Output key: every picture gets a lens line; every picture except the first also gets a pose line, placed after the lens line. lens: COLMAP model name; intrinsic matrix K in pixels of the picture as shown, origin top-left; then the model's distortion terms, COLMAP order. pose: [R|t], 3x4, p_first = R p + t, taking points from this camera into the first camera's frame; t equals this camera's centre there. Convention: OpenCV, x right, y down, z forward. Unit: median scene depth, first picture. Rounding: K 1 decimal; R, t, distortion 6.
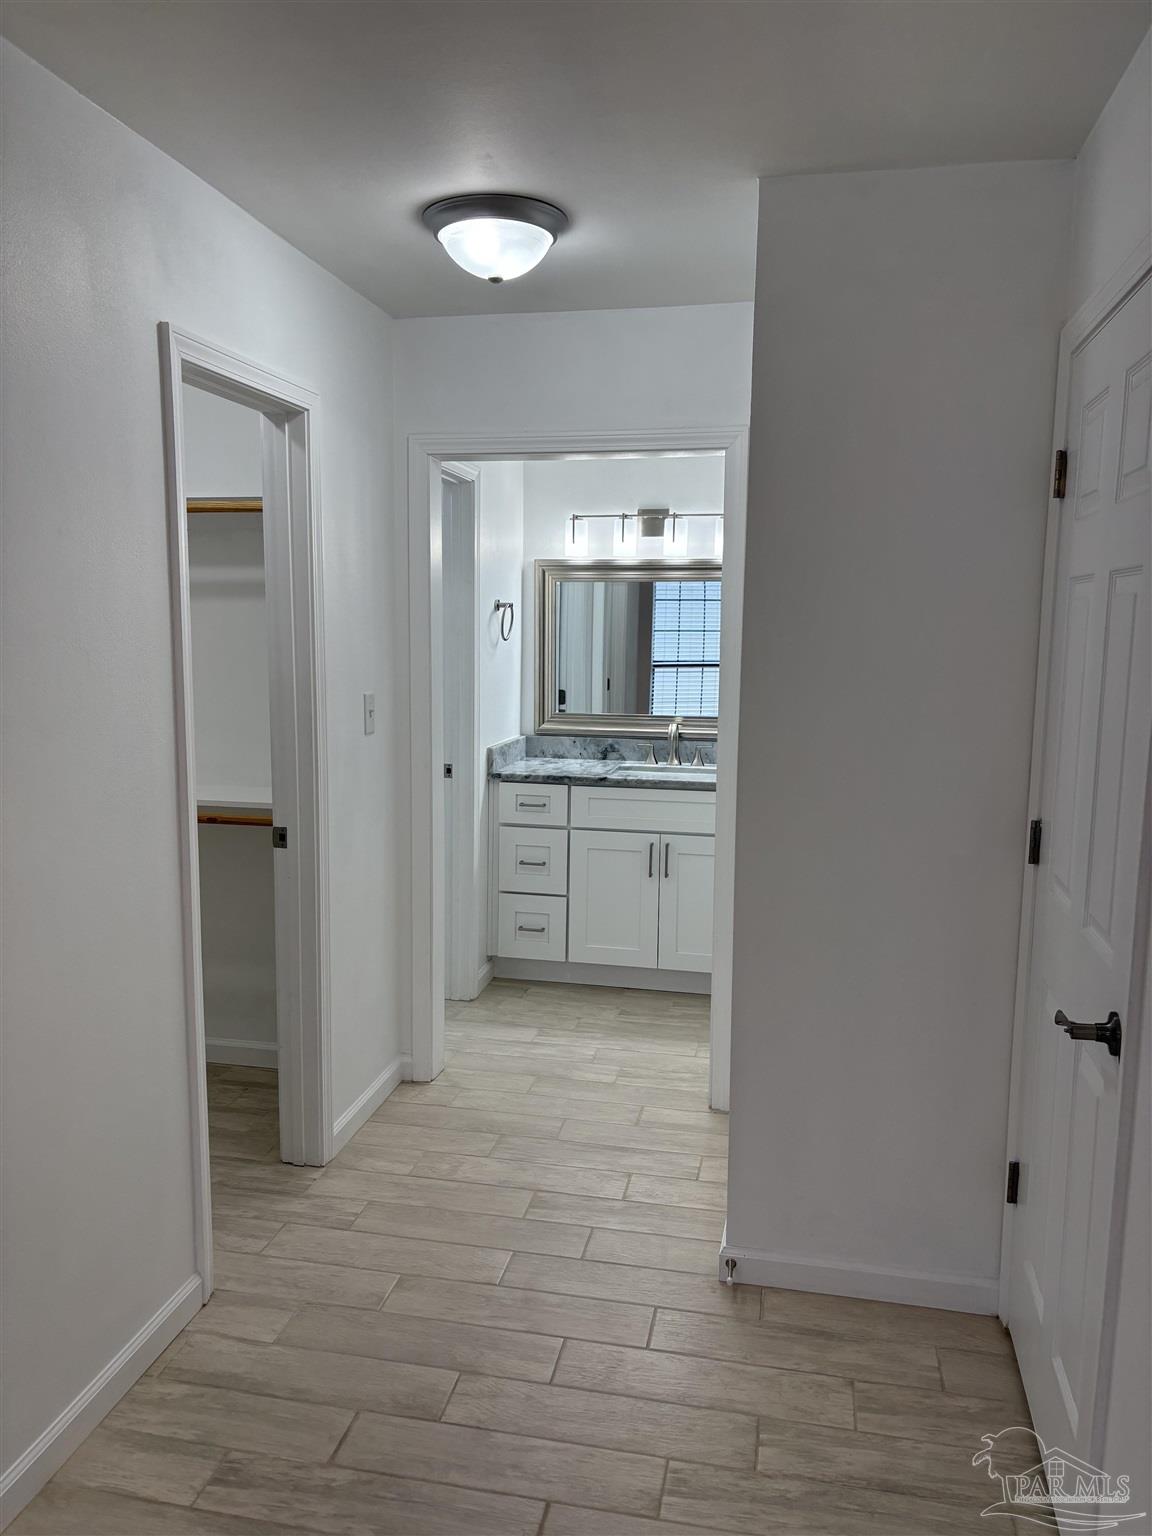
lens RADIAL K [[1156.4, 0, 576.0], [0, 1156.4, 768.0], [0, 0, 1]] dist [0.001721, -0.003452]
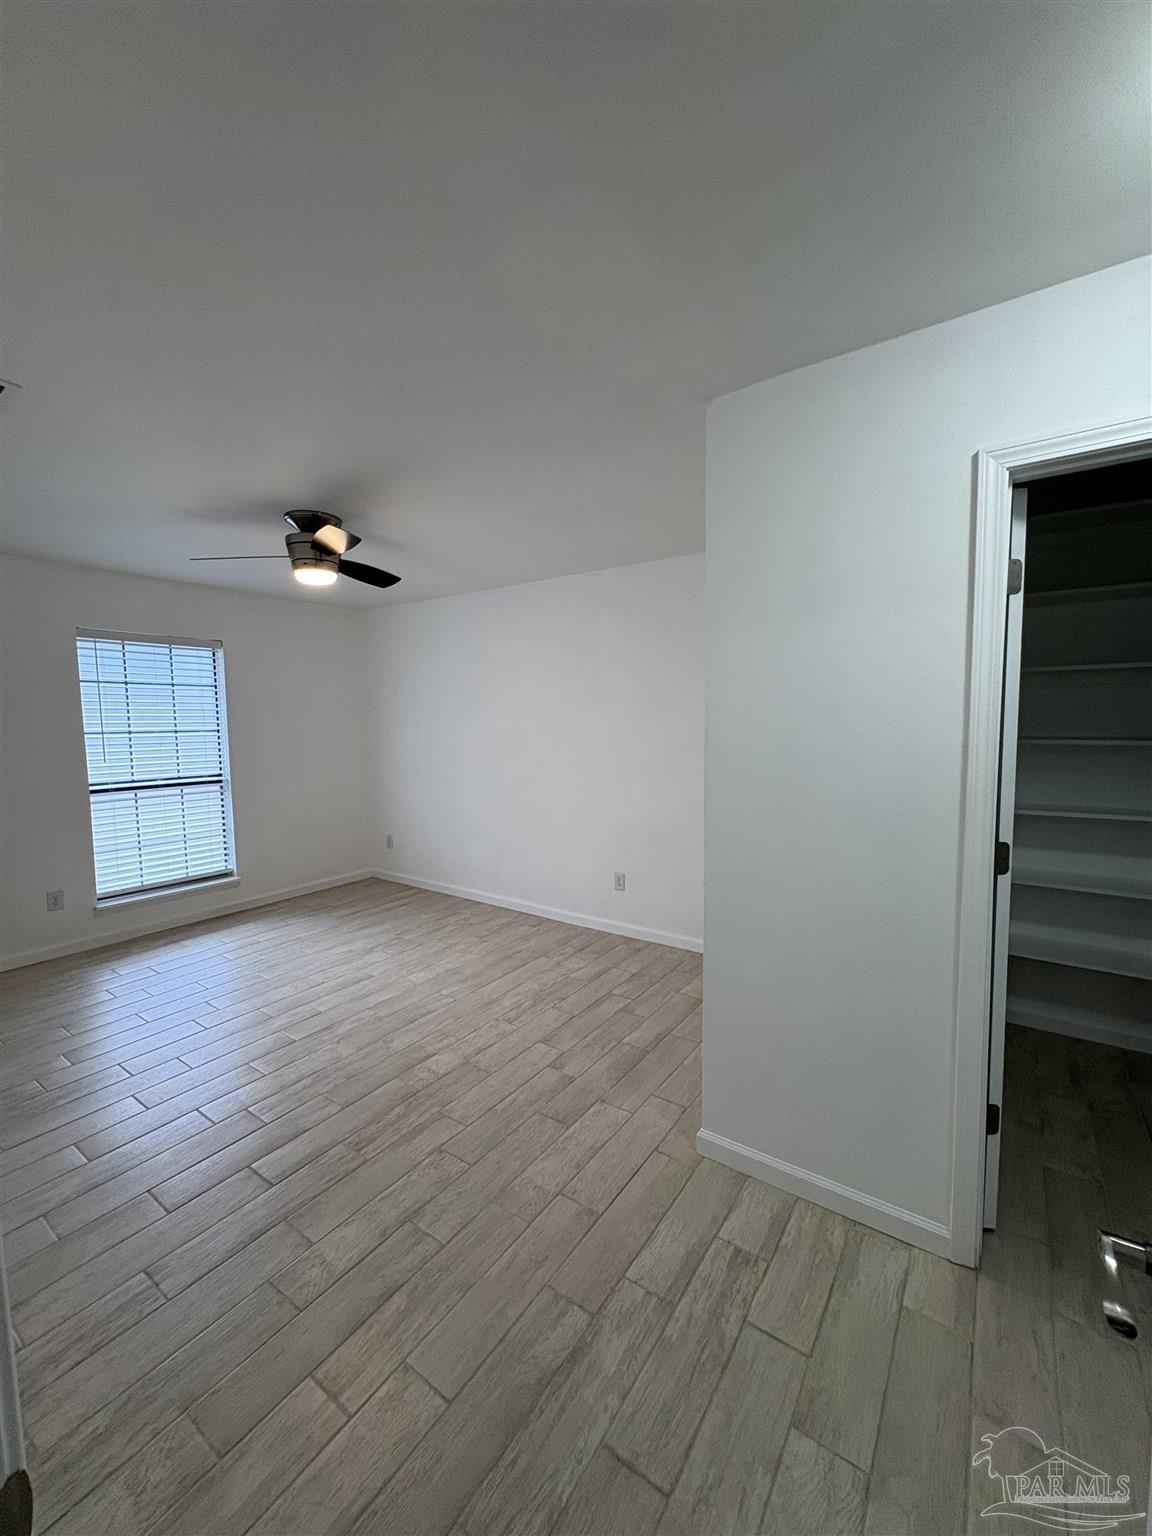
lens RADIAL K [[613.1, 0, 576.0], [0, 613.1, 768.0], [0, 0, 1]] dist [-0.001239, 0.000513]
pose [[-0.402122, 0.067185, -0.913118, 0.205376], [-0.110962, 0.986377, 0.121441, -0.041227], [0.908837, 0.150155, -0.389189, 0.437981]]
